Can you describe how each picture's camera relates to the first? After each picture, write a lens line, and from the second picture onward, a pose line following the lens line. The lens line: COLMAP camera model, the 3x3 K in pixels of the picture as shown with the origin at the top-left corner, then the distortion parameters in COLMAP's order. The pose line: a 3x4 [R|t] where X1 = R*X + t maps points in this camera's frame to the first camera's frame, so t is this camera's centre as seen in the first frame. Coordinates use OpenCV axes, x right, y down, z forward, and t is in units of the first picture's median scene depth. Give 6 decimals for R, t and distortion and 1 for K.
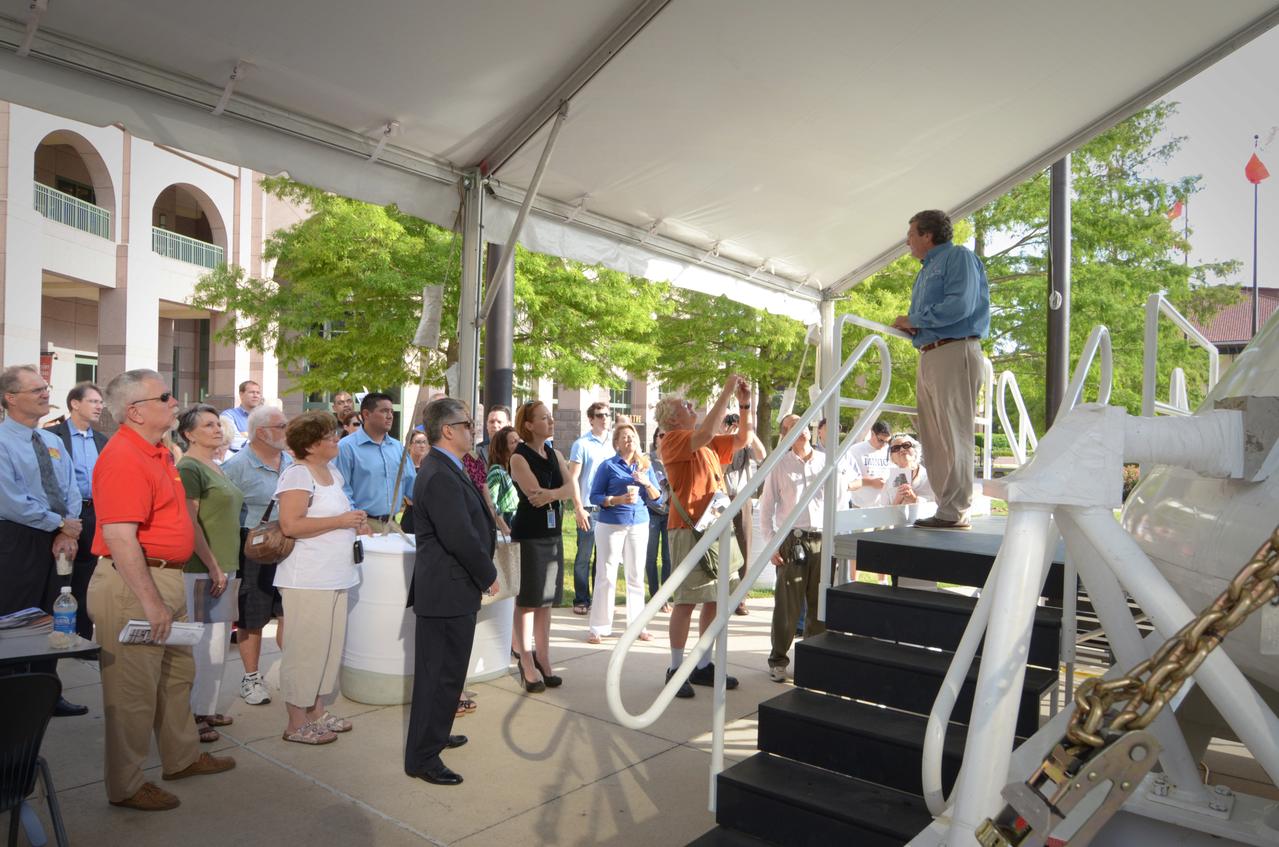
lens RADIAL K [[865.6, 0, 639.6], [0, 865.6, 440.3], [0, 0, 1]] dist [-0.006708, 0.002832]
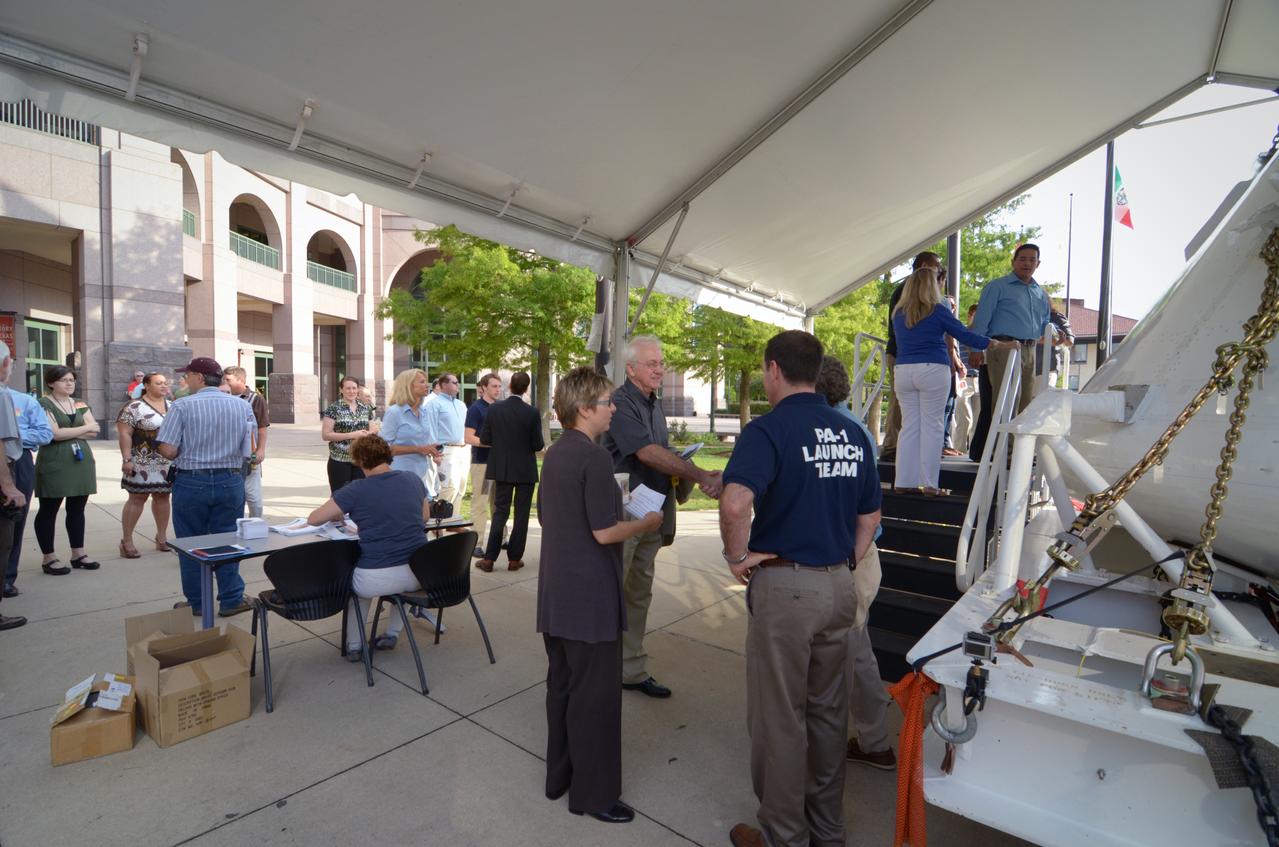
lens RADIAL K [[613.9, 0, 629.0], [0, 613.9, 438.2], [0, 0, 1]] dist [-0.003446, -0.012272]
pose [[0.999980, -0.004615, 0.004323, -0.079969], [0.004402, 0.998831, 0.048147, 0.000662], [-0.004540, -0.048127, 0.998831, -0.076466]]
